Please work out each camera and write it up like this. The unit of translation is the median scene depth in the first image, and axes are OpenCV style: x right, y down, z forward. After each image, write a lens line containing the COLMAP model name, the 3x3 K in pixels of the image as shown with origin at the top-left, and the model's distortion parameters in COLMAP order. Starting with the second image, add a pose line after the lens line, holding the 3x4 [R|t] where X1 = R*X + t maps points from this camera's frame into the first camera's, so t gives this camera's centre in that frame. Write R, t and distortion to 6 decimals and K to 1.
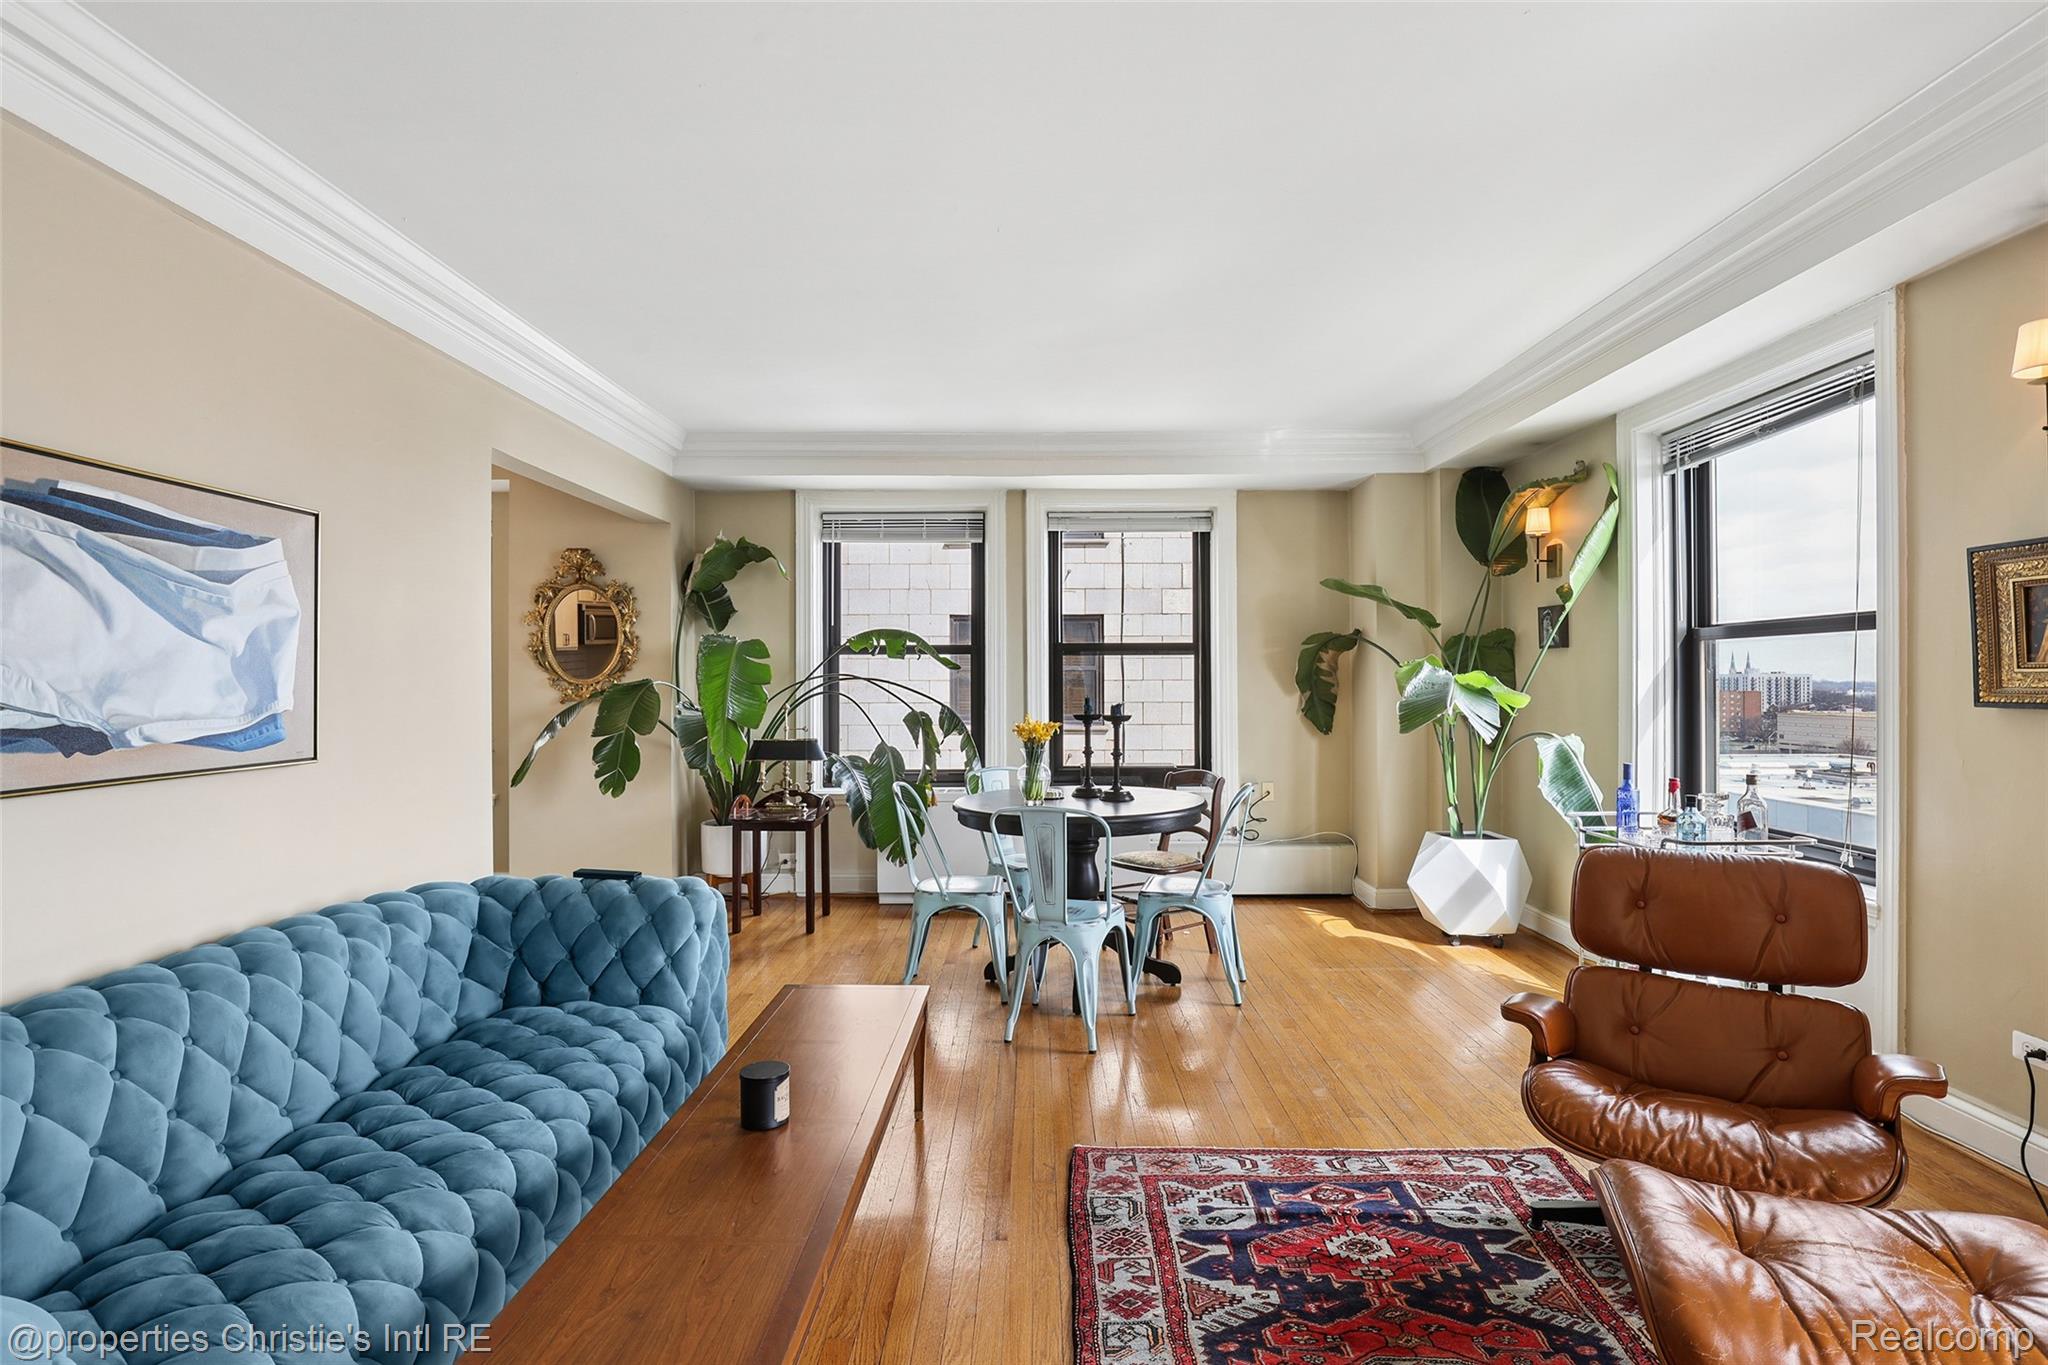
lens RADIAL K [[995.6, 0, 1026.7], [0, 995.6, 674.8], [0, 0, 1]] dist [-0.026261, 0.003106]
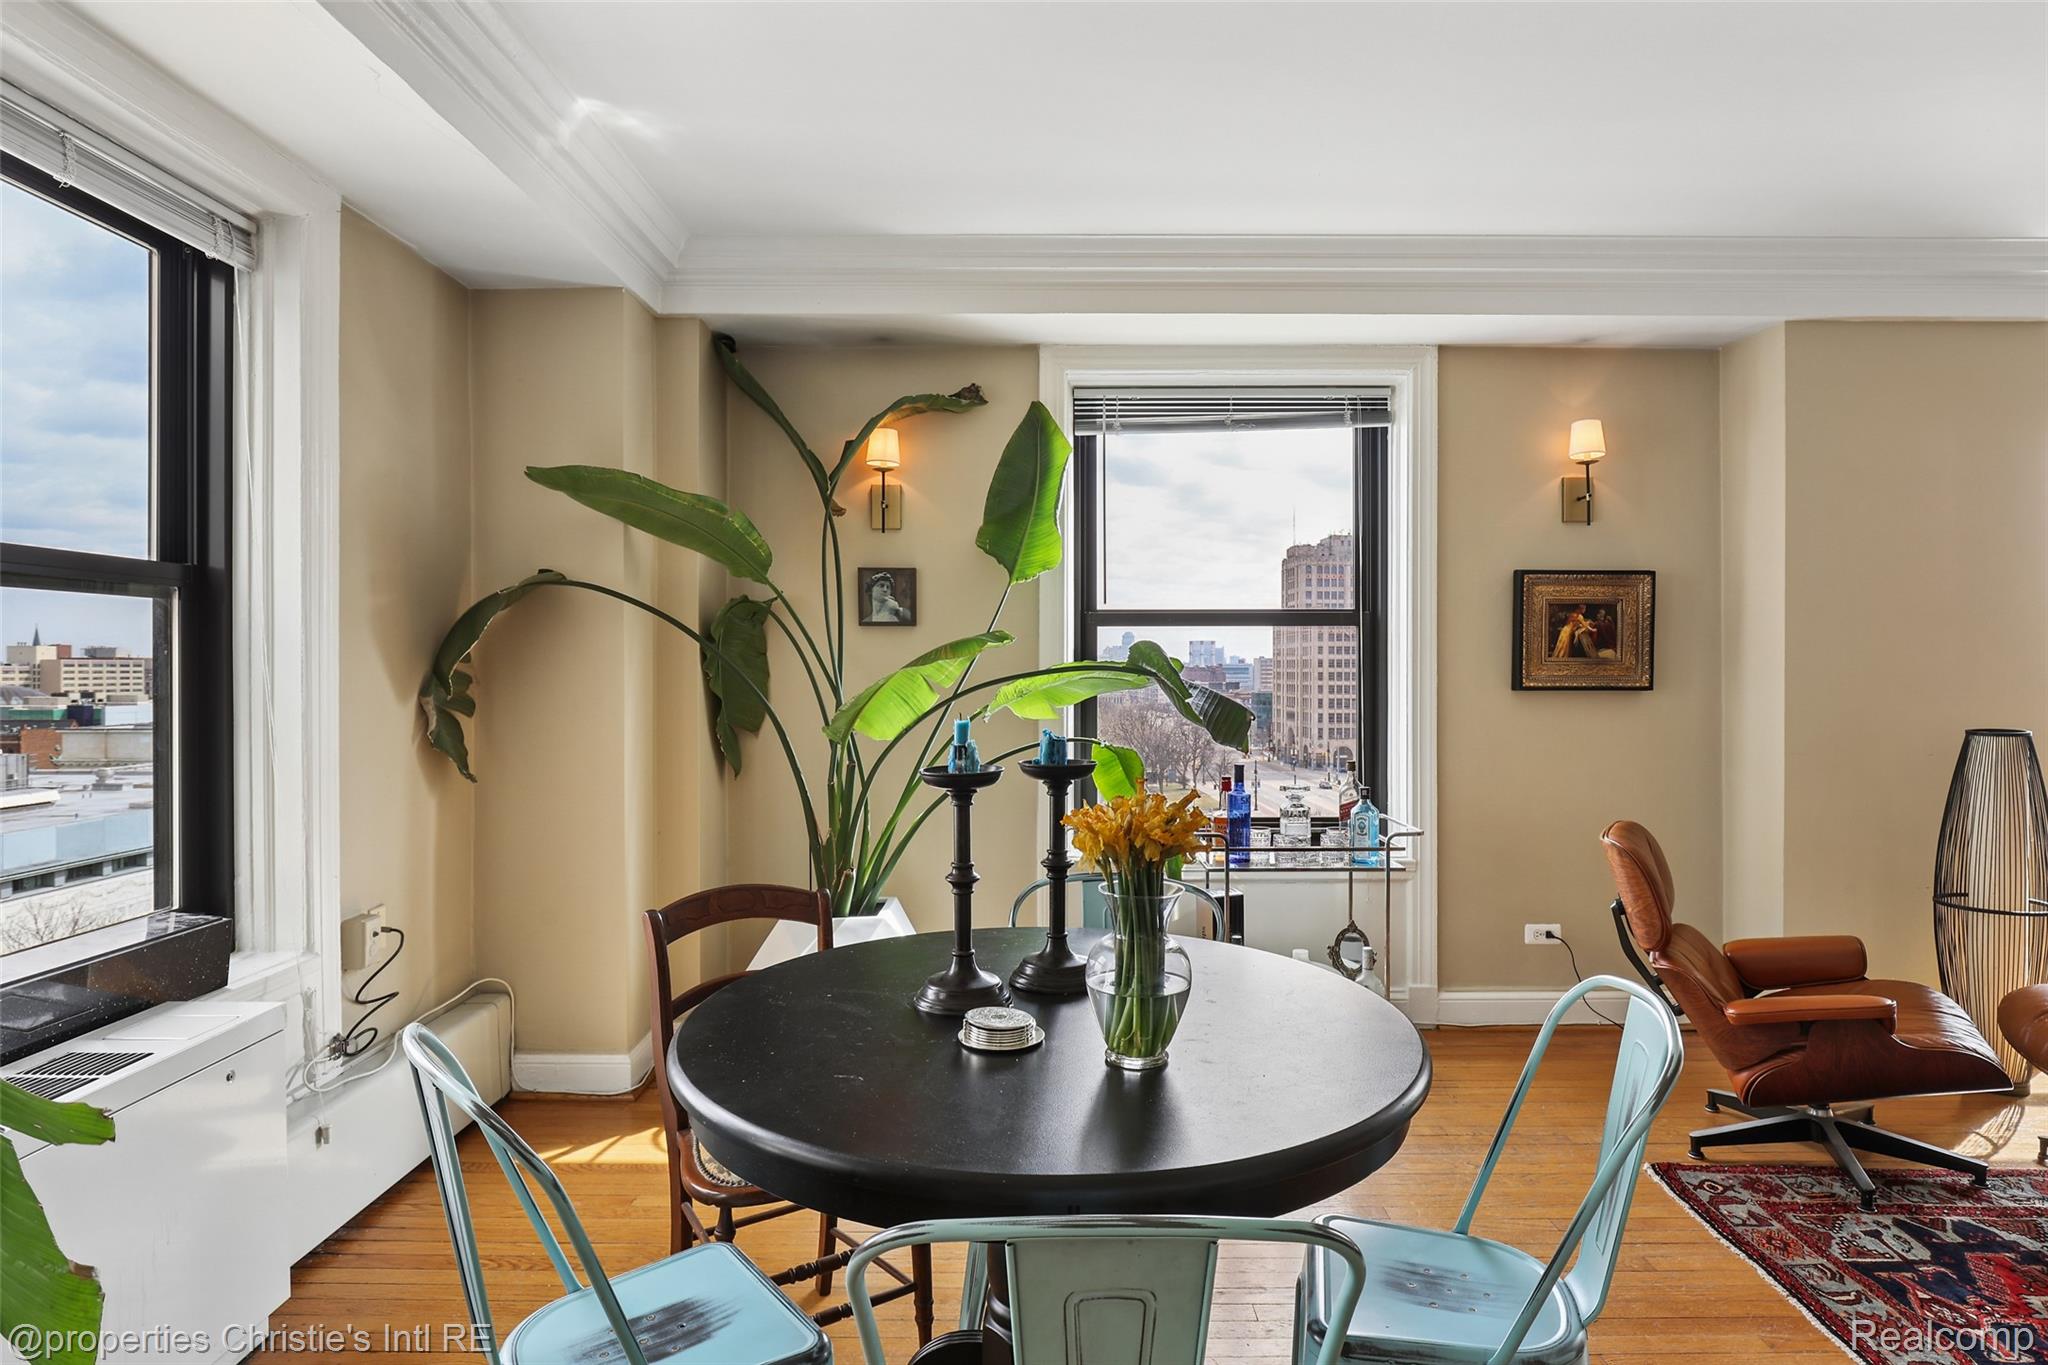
lens RADIAL K [[1136.2, 0, 1025.4], [0, 1136.2, 671.5], [0, 0, 1]] dist [-0.019623, 0.005728]
pose [[-0.004273, -0.001633, 0.999990, -0.307171], [-0.005249, 0.999985, 0.001610, 0.004682], [-0.999977, -0.005242, -0.004281, 0.904607]]
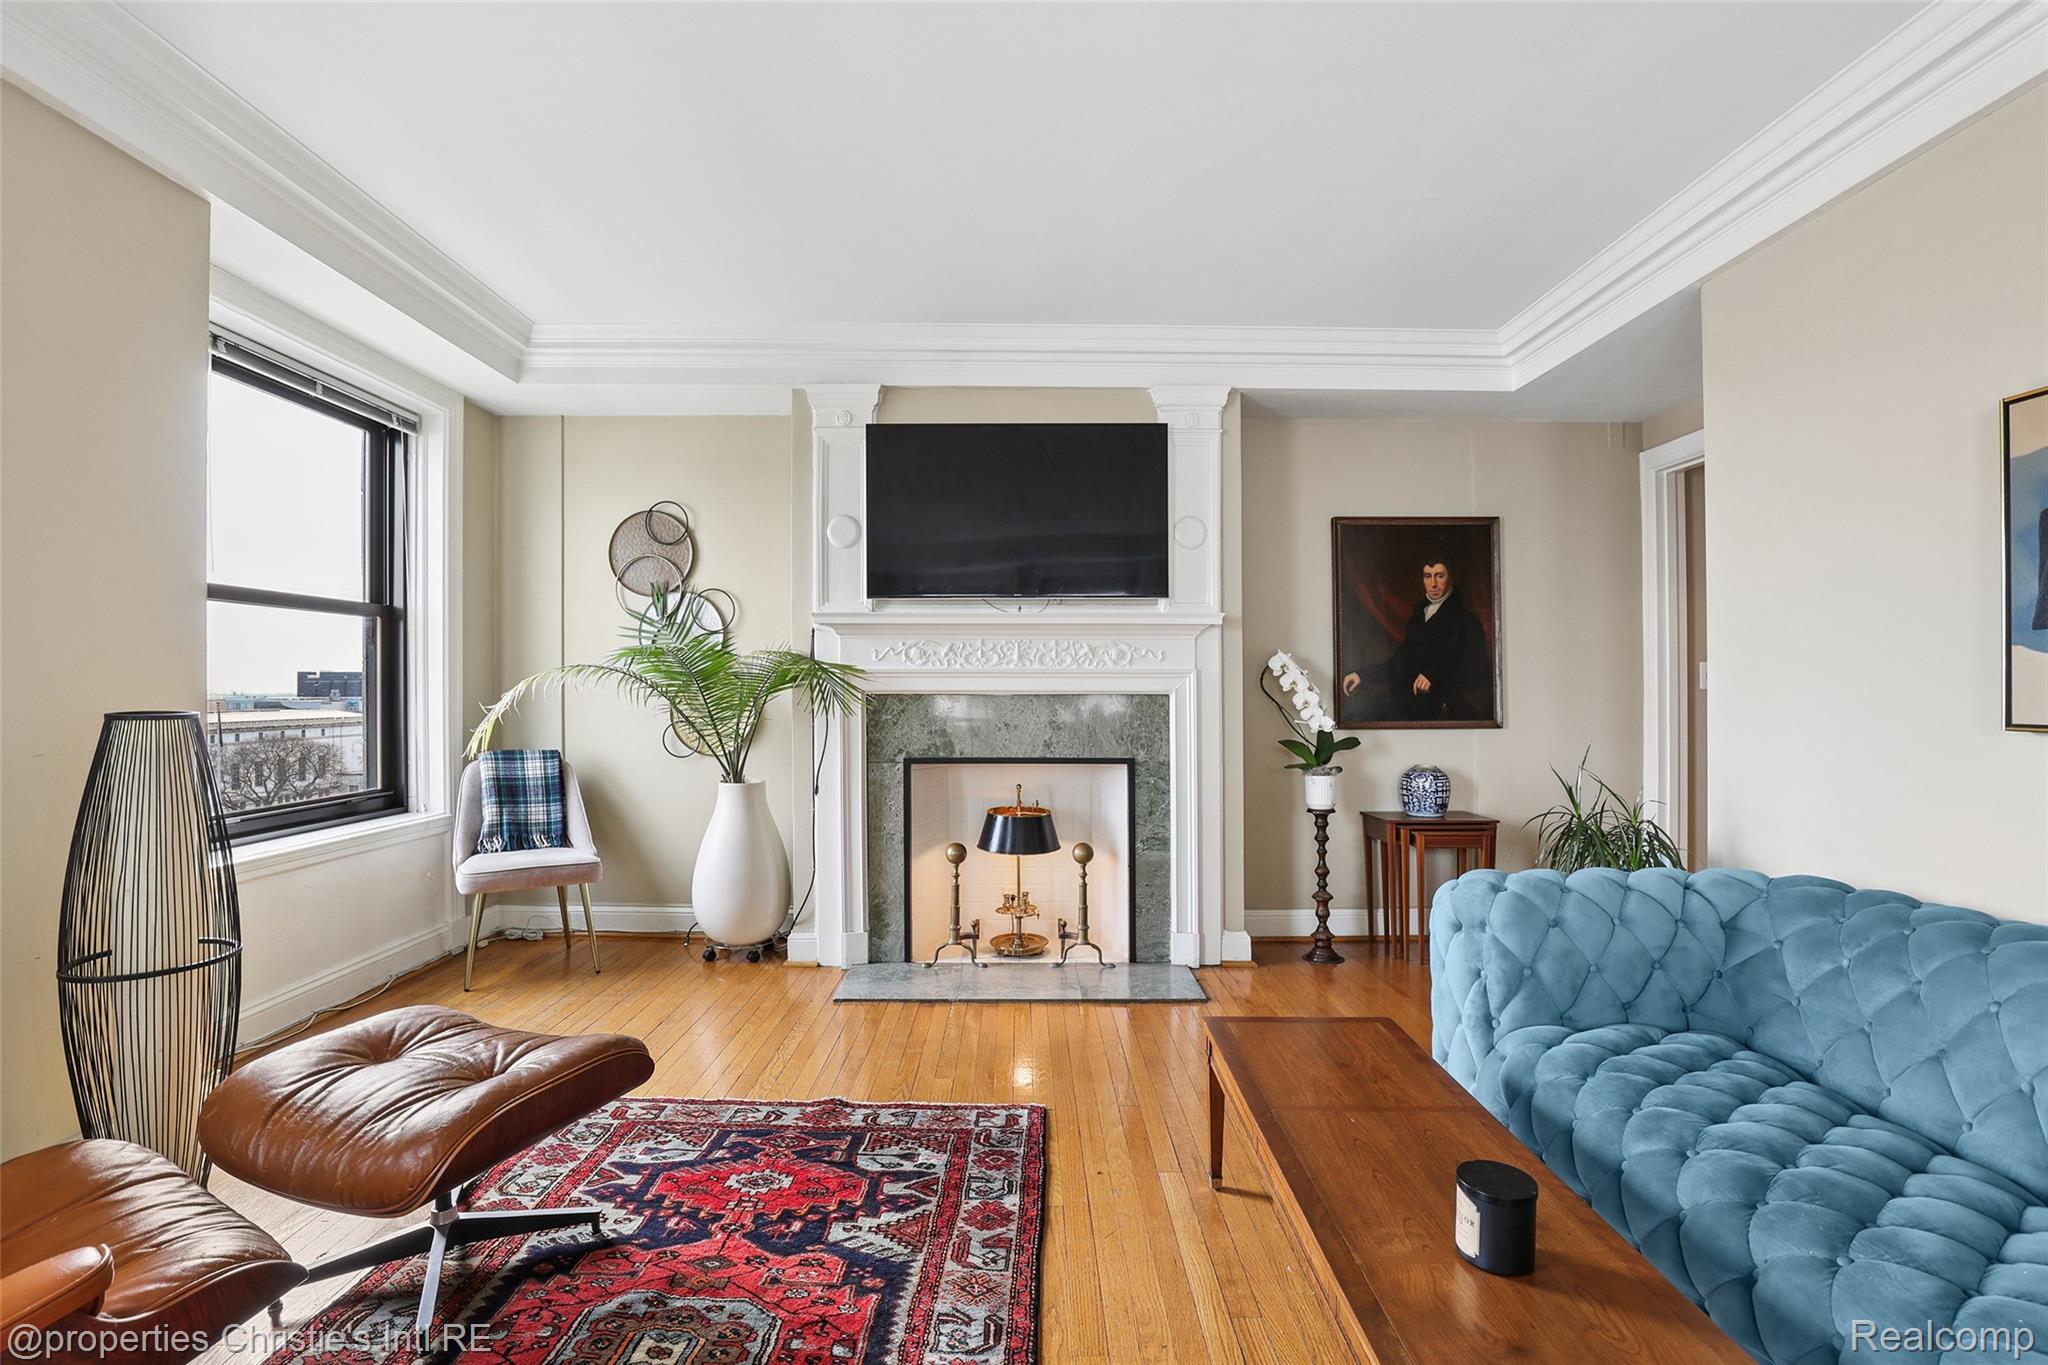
lens RADIAL K [[943.8, 0, 1013.8], [0, 943.8, 692.2], [0, 0, 1]] dist [-0.032109, 0.005850]
pose [[-0.999973, 0.002713, -0.006782, 0.026319], [0.002725, 0.999995, -0.001760, 0.033343], [0.006777, -0.001778, -0.999975, 0.695075]]
